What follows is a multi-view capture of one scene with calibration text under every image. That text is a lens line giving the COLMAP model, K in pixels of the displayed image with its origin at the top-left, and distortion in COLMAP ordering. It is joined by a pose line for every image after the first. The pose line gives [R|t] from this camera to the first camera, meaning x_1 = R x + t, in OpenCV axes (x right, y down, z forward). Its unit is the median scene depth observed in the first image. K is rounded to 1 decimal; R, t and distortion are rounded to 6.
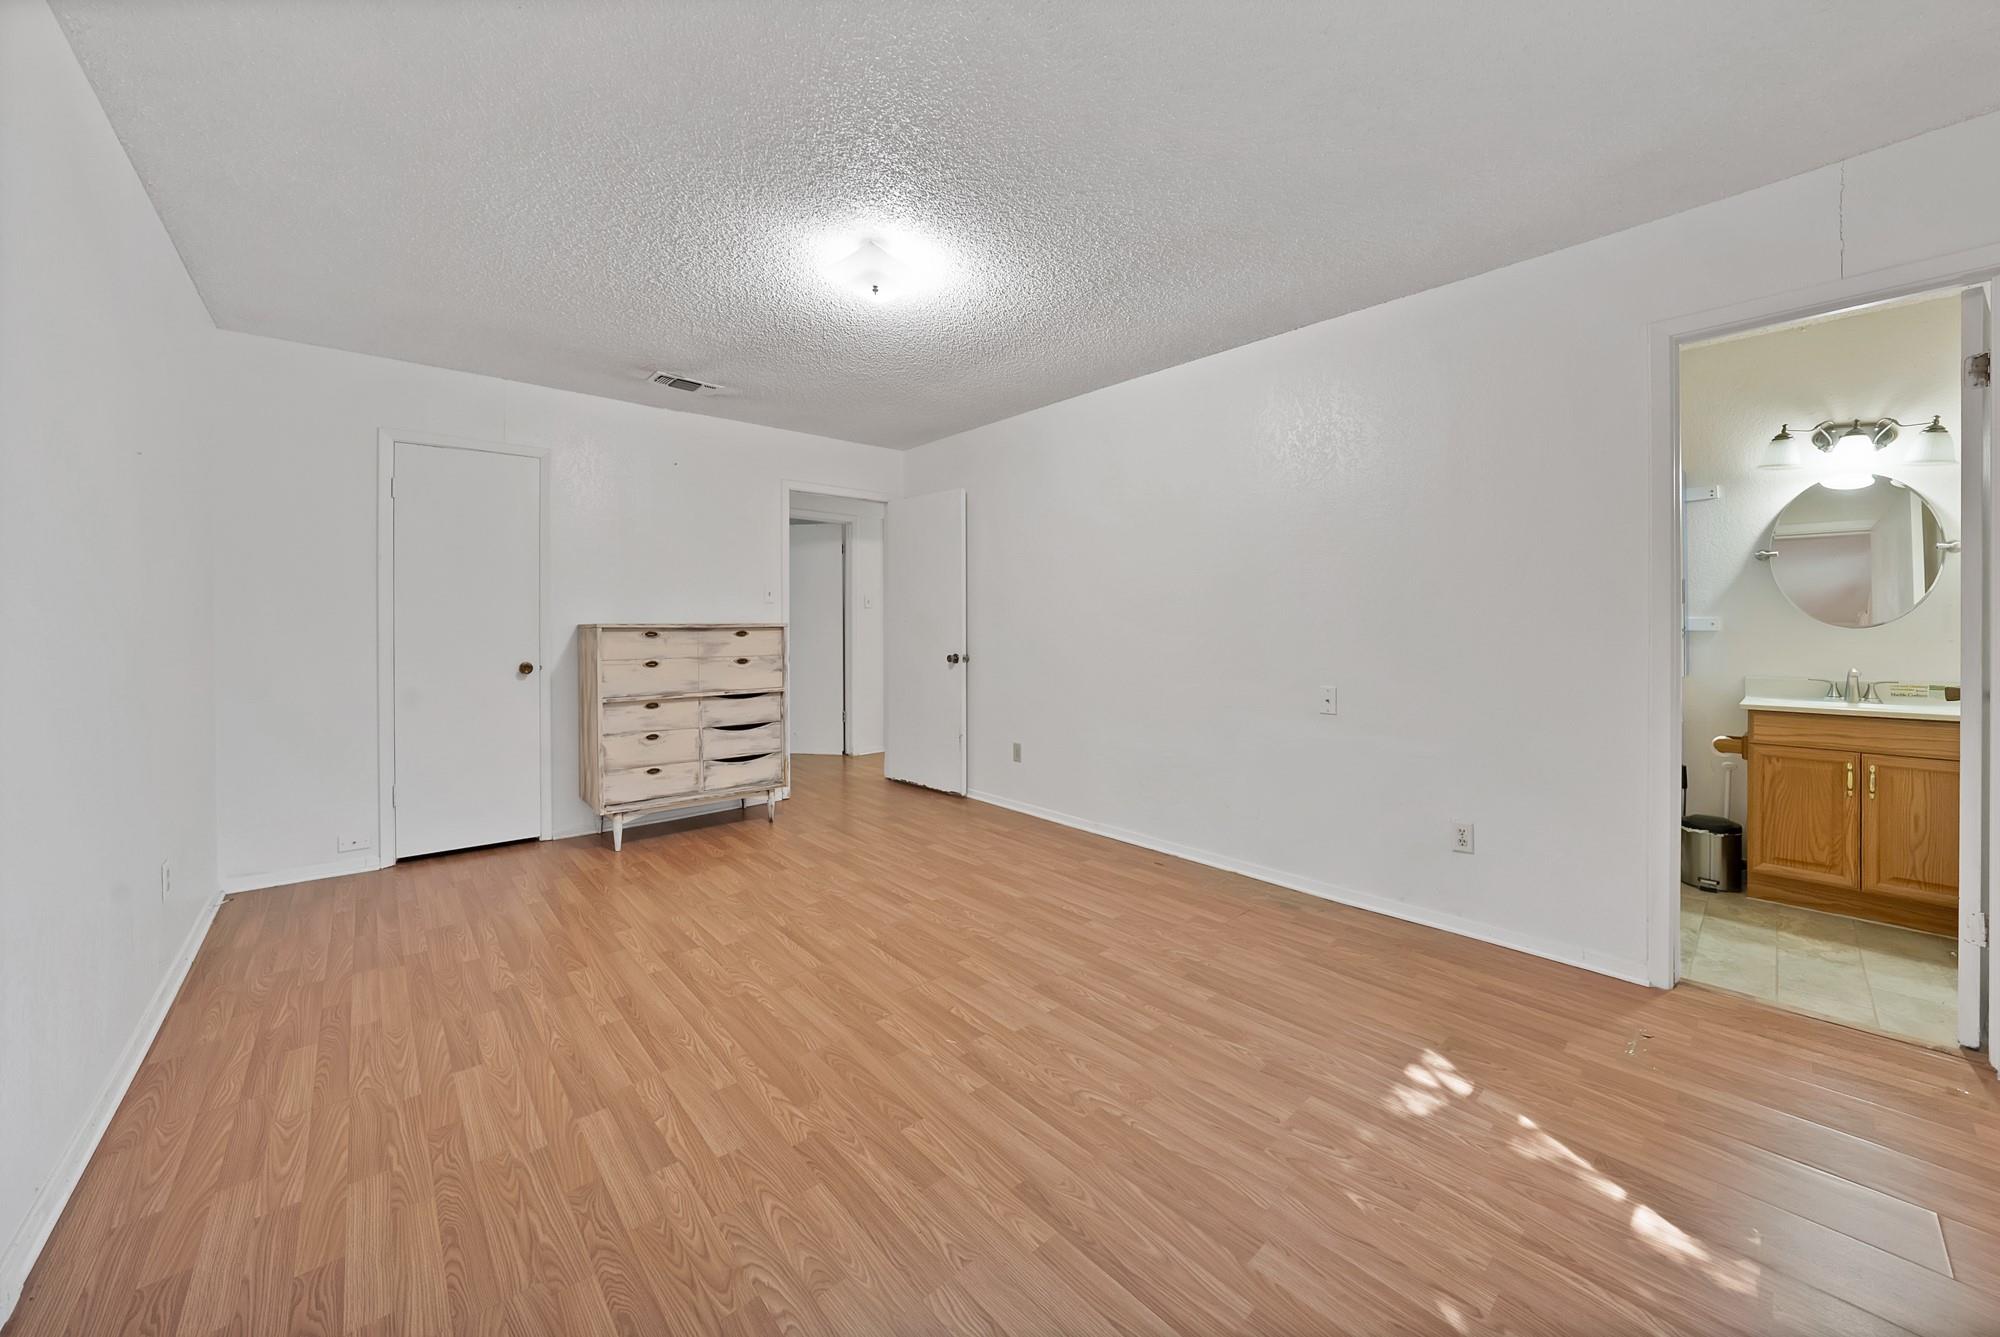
lens RADIAL K [[719.2, 0, 1004.8], [0, 719.2, 622.2], [0, 0, 1]] dist [-0.000517, -0.000002]
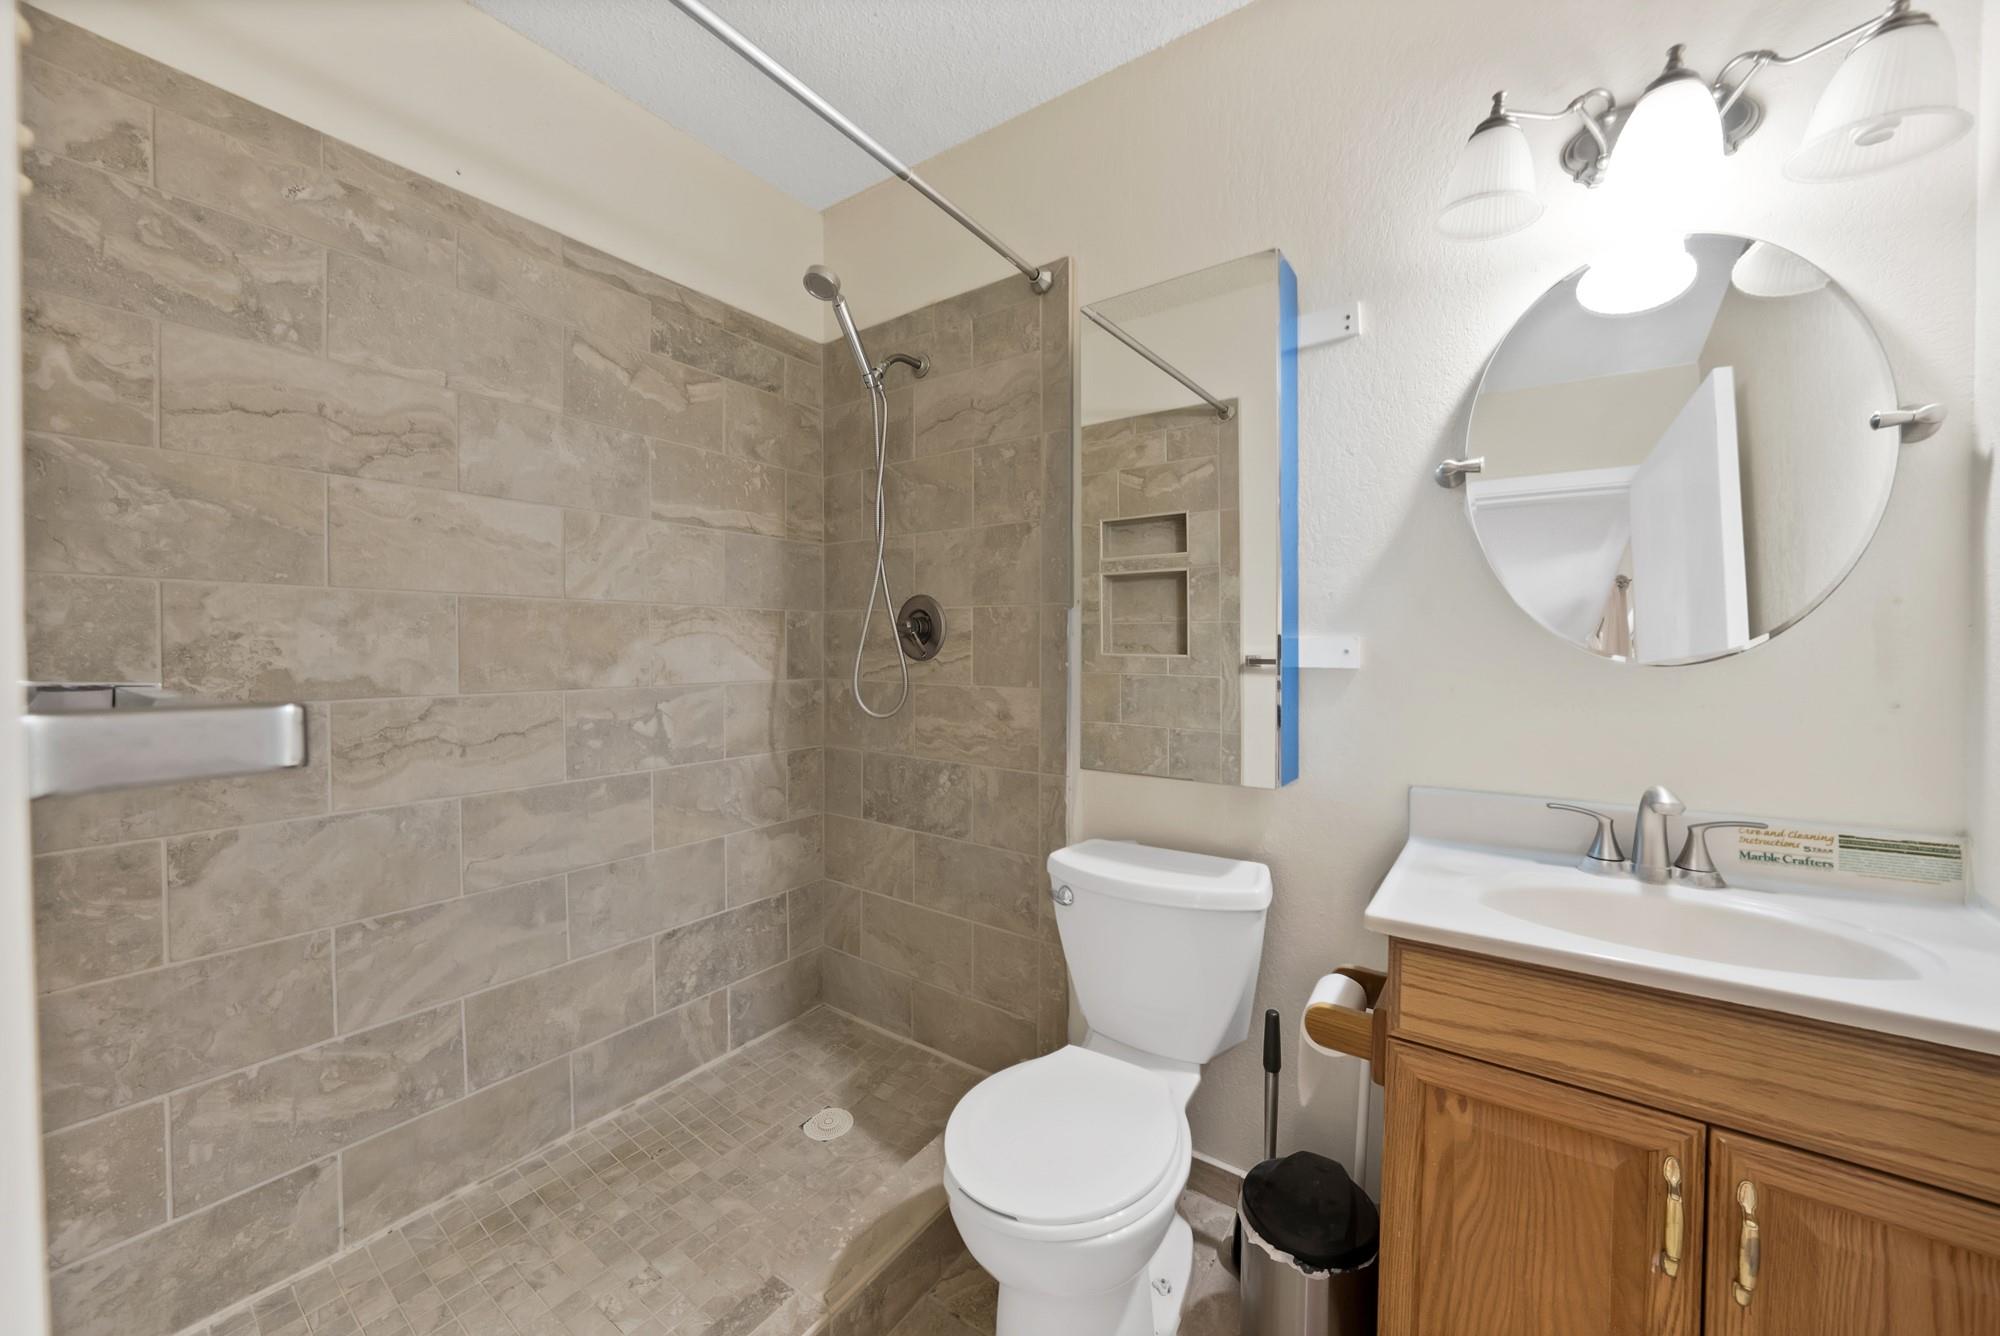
lens RADIAL K [[728.3, 0, 997.7], [0, 728.3, 657.5], [0, 0, 1]] dist [-0.001537, -0.000141]
pose [[0.976558, 0.001507, 0.215247, 0.769771], [-0.005056, 0.999860, 0.015941, 0.000825], [-0.215193, -0.016655, 0.976429, 0.701908]]
